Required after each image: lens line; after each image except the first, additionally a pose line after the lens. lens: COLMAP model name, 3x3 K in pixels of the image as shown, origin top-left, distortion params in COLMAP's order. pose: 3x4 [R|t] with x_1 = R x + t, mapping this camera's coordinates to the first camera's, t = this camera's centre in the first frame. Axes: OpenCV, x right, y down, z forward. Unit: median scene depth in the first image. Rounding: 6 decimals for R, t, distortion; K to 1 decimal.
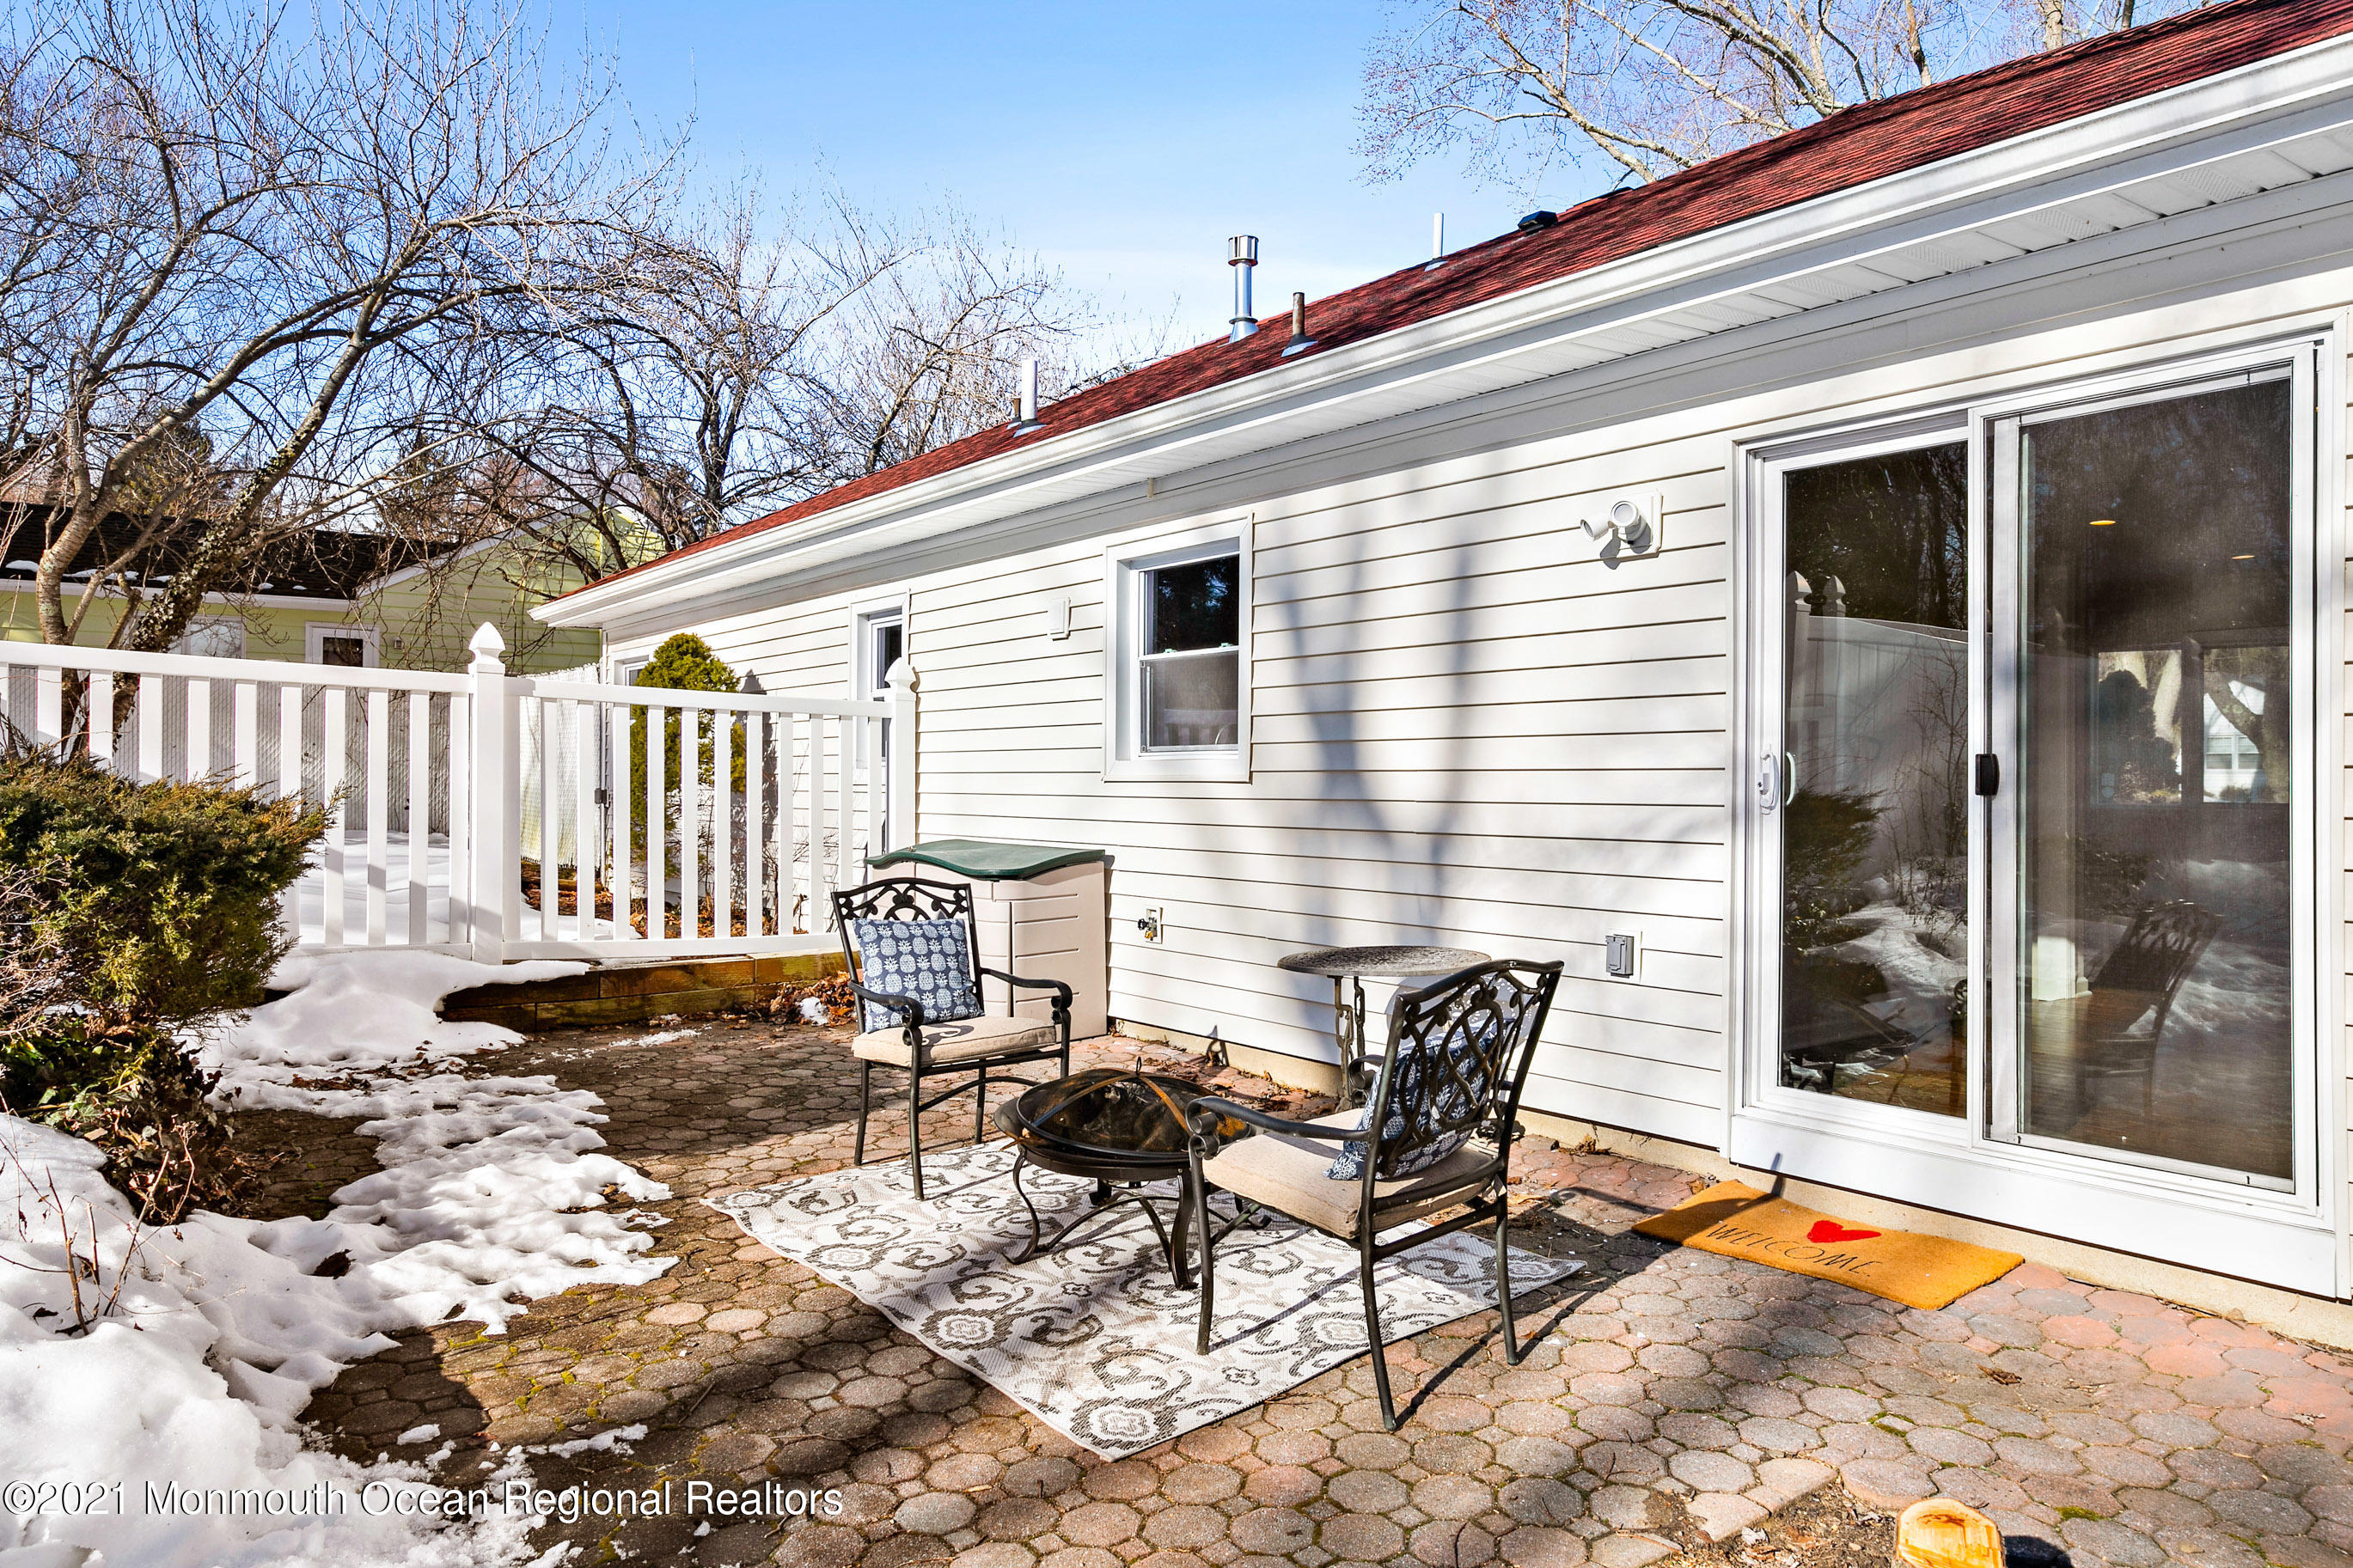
lens RADIAL K [[1561.6, 0, 1167.7], [0, 1561.6, 780.4], [0, 0, 1]] dist [0.008254, -0.002035]
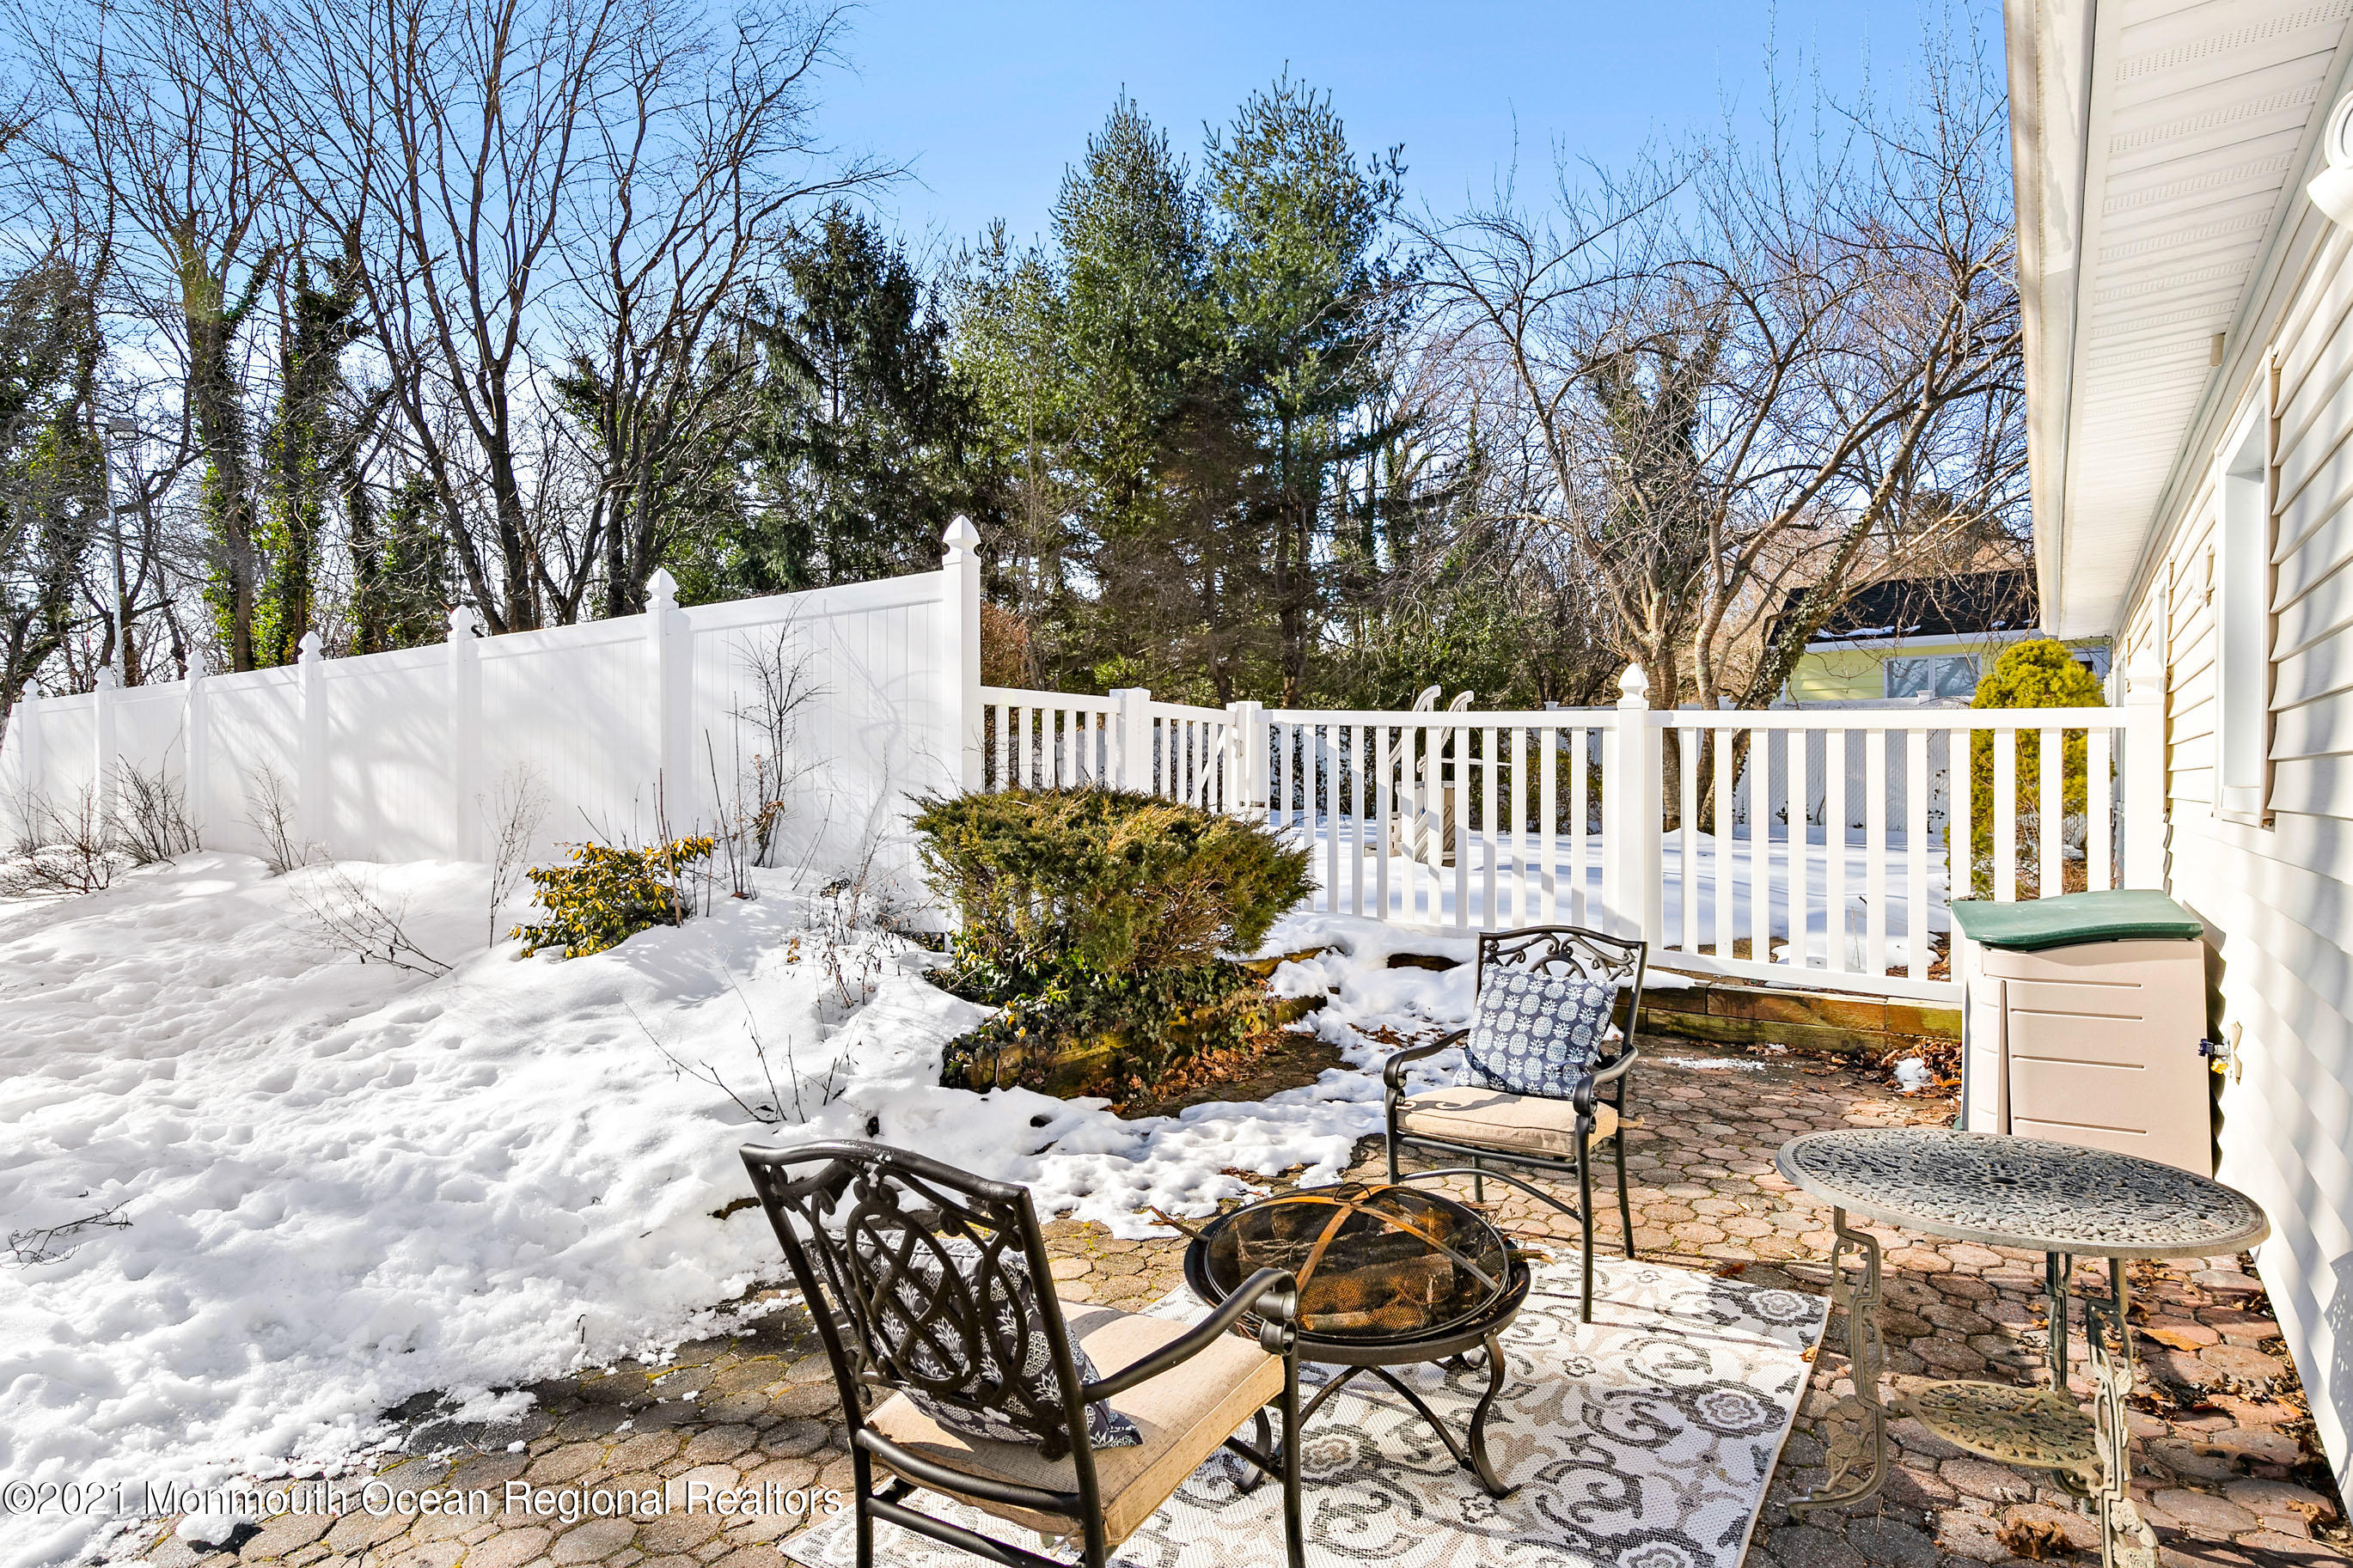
lens RADIAL K [[1219.3, 0, 1180.1], [0, 1219.3, 784.2], [0, 0, 1]] dist [0.005363, -0.001078]
pose [[0.296481, -0.000822, -0.955038, 0.421551], [0.000098, 1.000000, -0.000830, -0.017968], [0.955039, 0.000153, 0.296481, 0.573835]]
